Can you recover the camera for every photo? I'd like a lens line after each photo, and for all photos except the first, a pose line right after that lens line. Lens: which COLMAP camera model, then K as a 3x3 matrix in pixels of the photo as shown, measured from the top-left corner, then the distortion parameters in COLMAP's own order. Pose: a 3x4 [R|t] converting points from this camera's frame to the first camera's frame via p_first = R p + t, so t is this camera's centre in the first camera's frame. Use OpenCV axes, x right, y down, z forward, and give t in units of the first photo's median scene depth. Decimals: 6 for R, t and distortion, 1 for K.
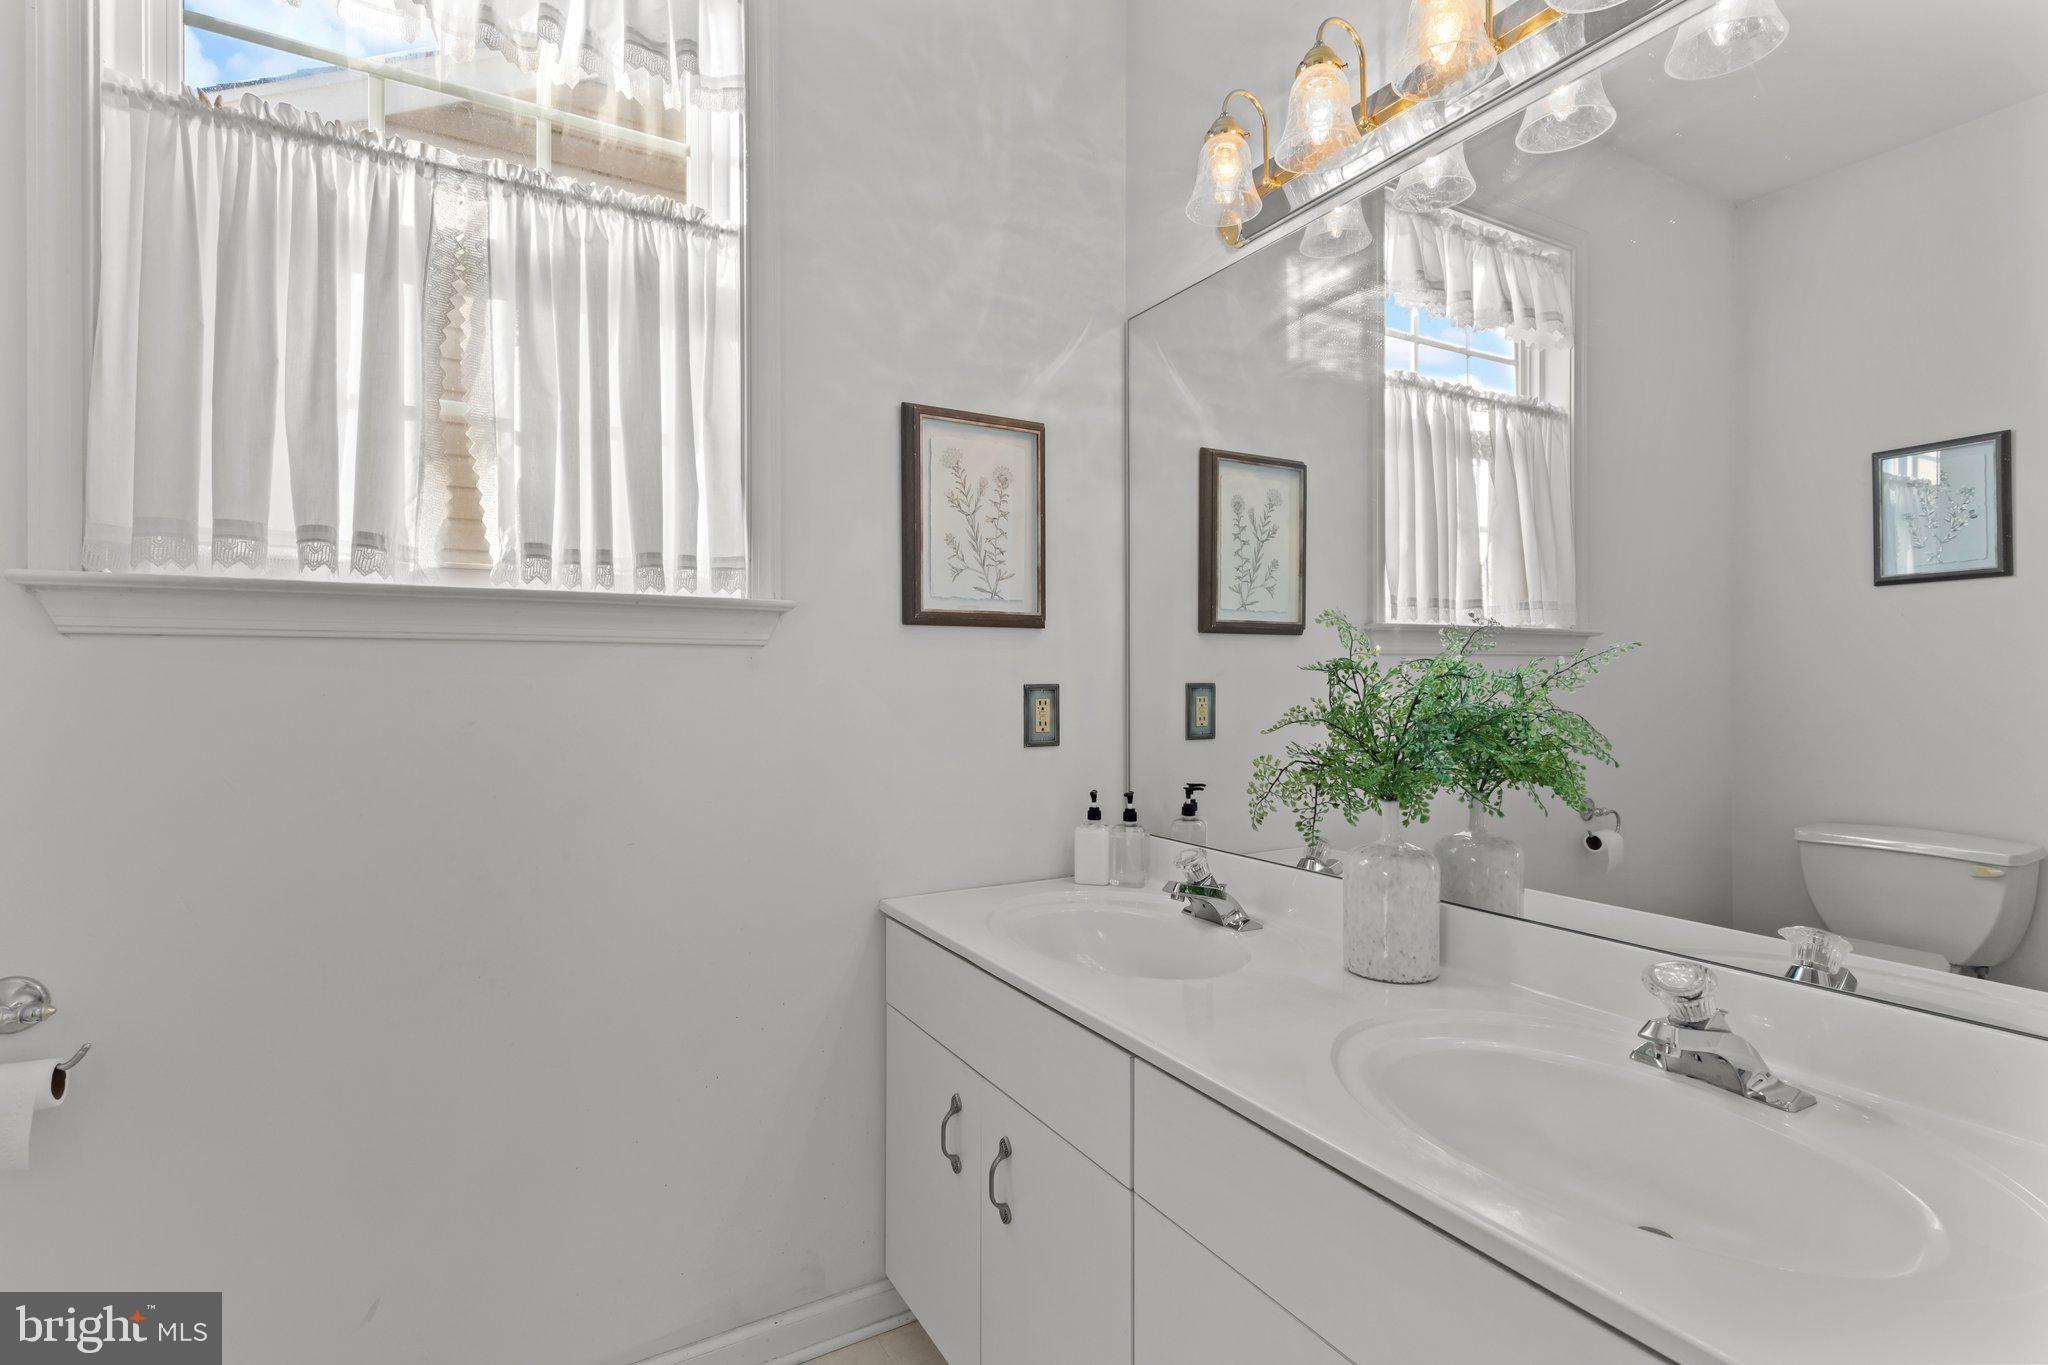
lens RADIAL K [[968.7, 0, 1018.2], [0, 968.7, 685.6], [0, 0, 1]] dist [0.002427, -0.000185]
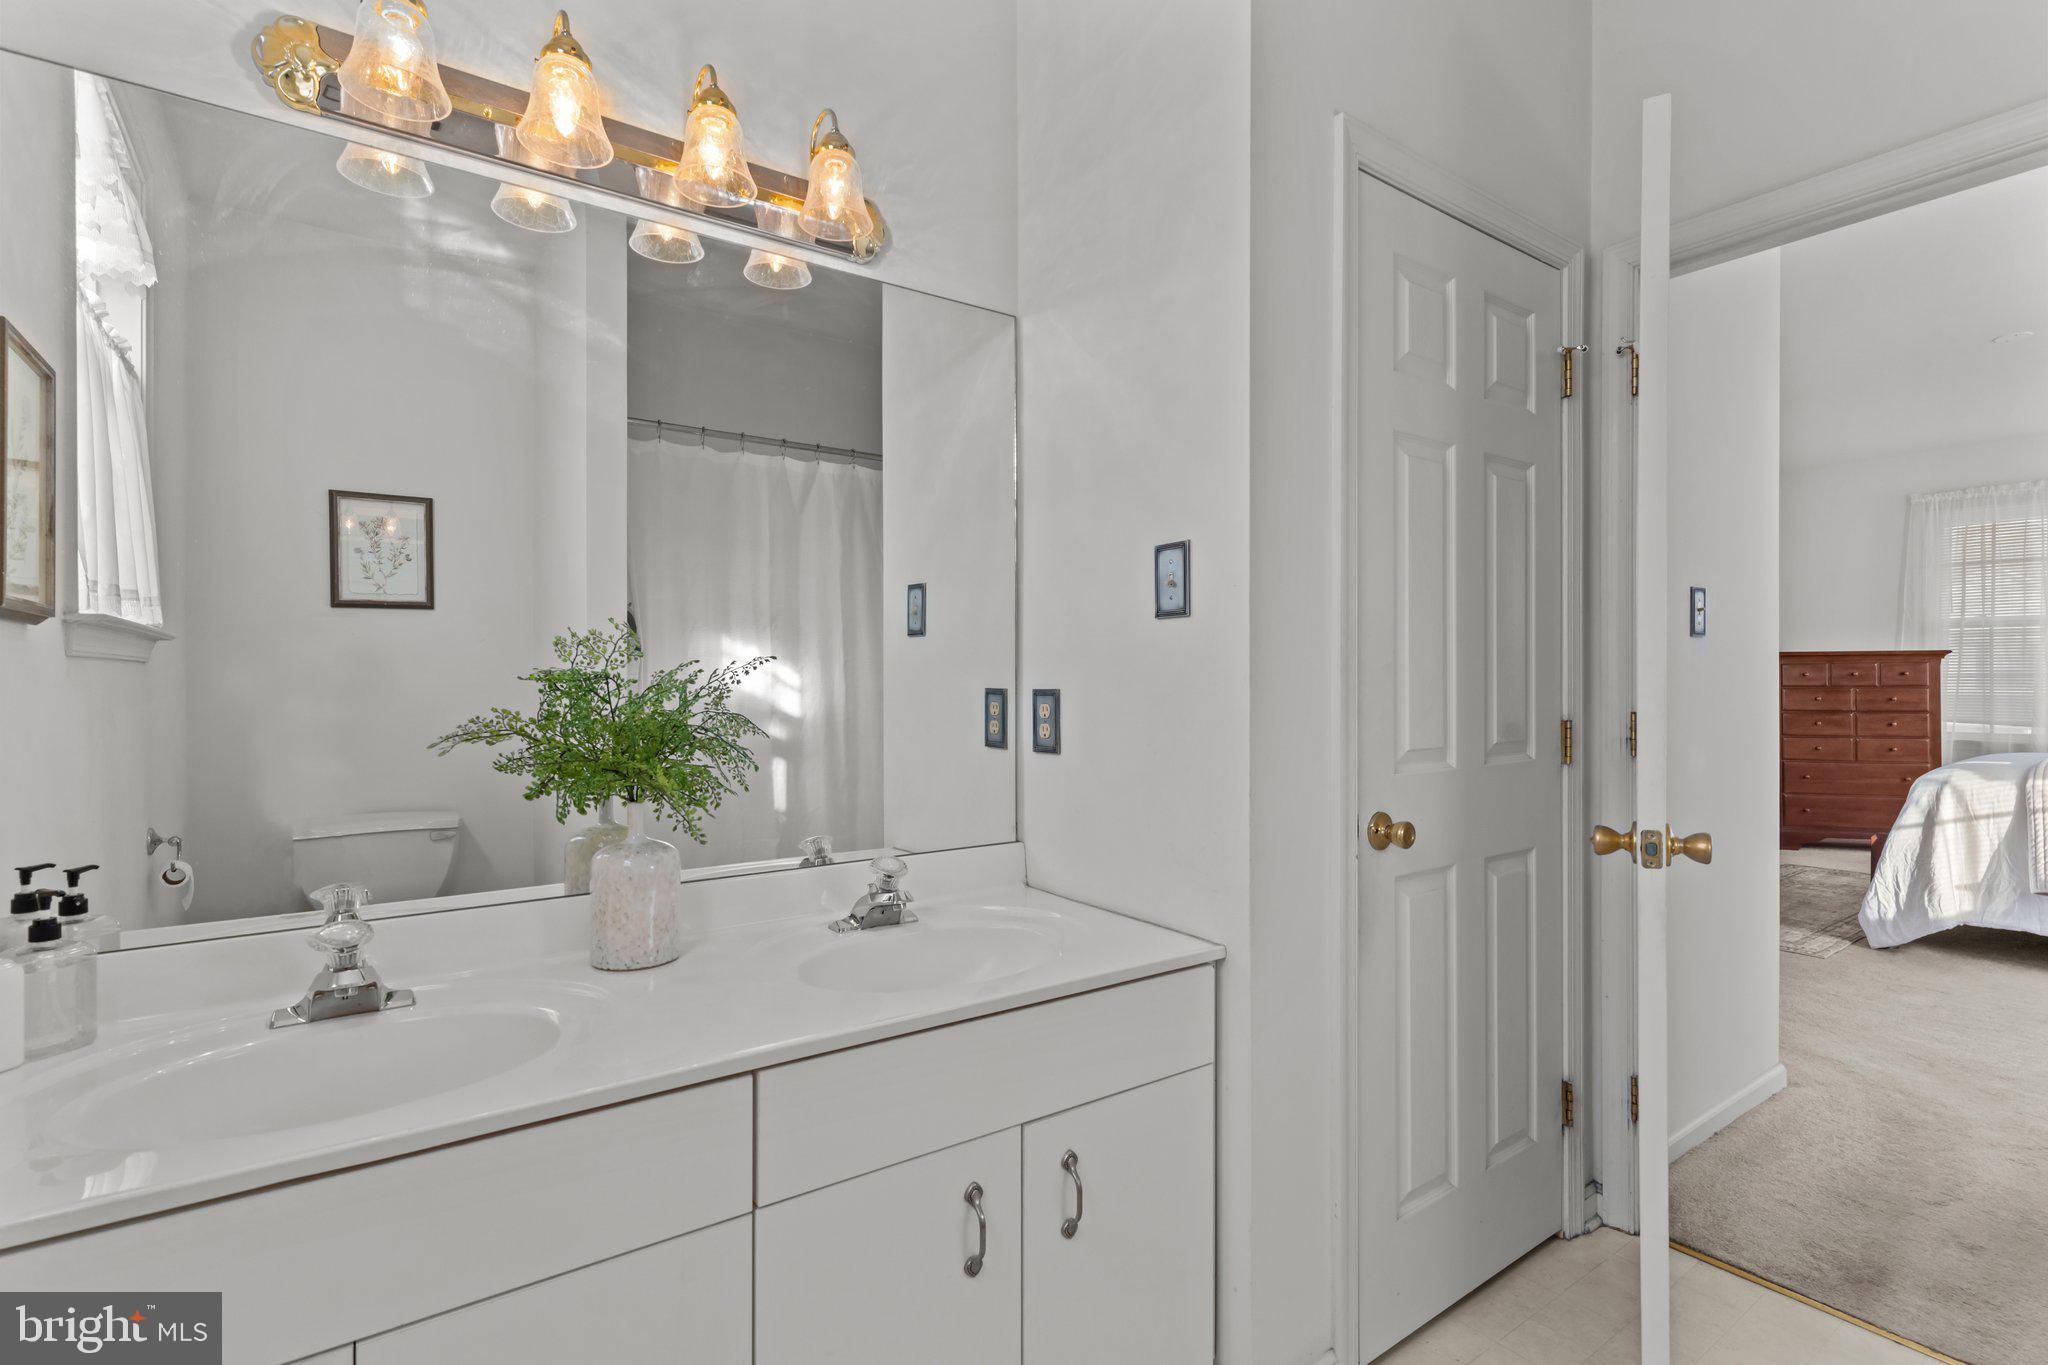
lens RADIAL K [[968.7, 0, 1018.2], [0, 968.7, 685.6], [0, 0, 1]] dist [0.002427, -0.000185]
pose [[-0.107410, -0.002965, 0.994210, -0.553610], [0.013115, 0.999904, 0.004399, -0.006337], [-0.994128, 0.013512, -0.107360, 0.523091]]
